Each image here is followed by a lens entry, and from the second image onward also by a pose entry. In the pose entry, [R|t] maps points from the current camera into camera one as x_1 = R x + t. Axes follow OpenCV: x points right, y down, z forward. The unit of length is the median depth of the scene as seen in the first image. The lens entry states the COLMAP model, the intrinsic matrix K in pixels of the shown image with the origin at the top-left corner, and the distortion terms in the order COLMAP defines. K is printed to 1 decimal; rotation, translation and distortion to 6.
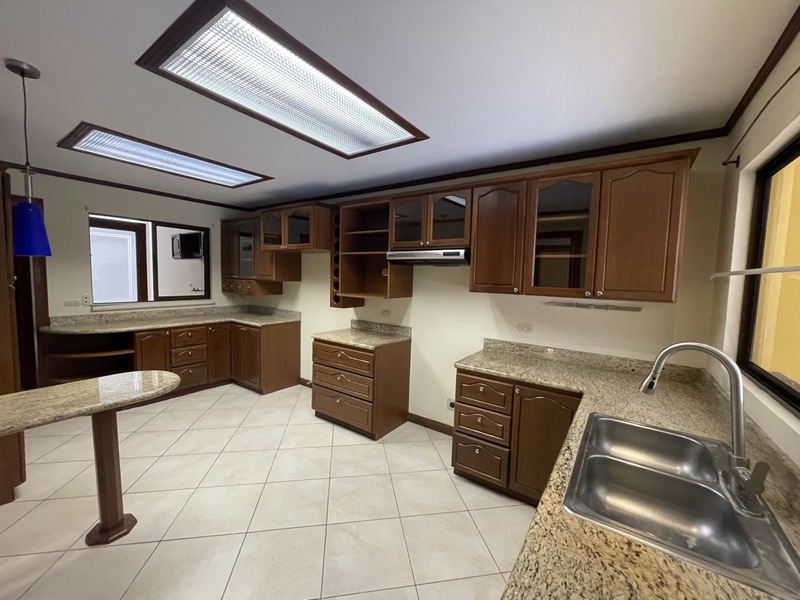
lens RADIAL K [[322.8, 0, 399.0], [0, 322.8, 299.8], [0, 0, 1]] dist [-0.004117, 0.000491]
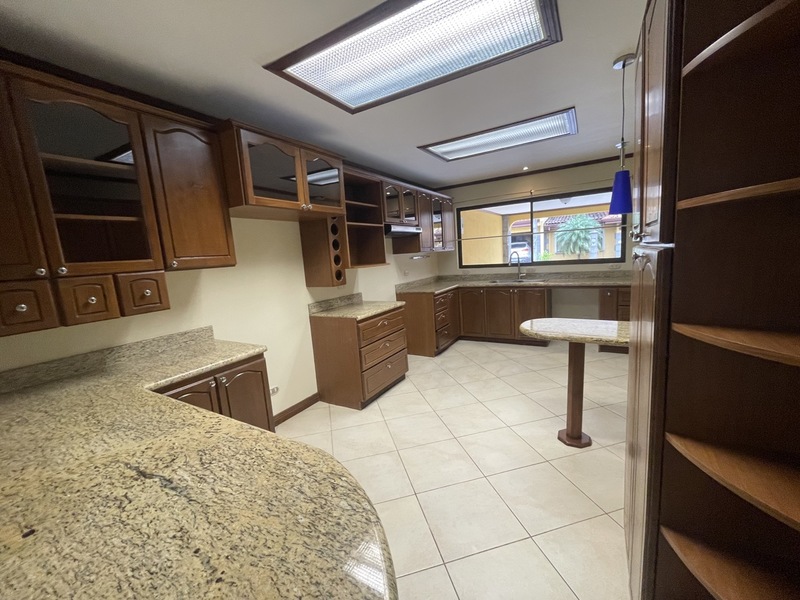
lens RADIAL K [[322.8, 0, 399.9], [0, 322.8, 298.9], [0, 0, 1]] dist [-0.004117, 0.000491]
pose [[-0.082758, -0.166670, 0.982534, -1.233935], [0.134440, 0.975036, 0.176722, -0.085116], [-0.987460, 0.146717, -0.058285, 1.035817]]
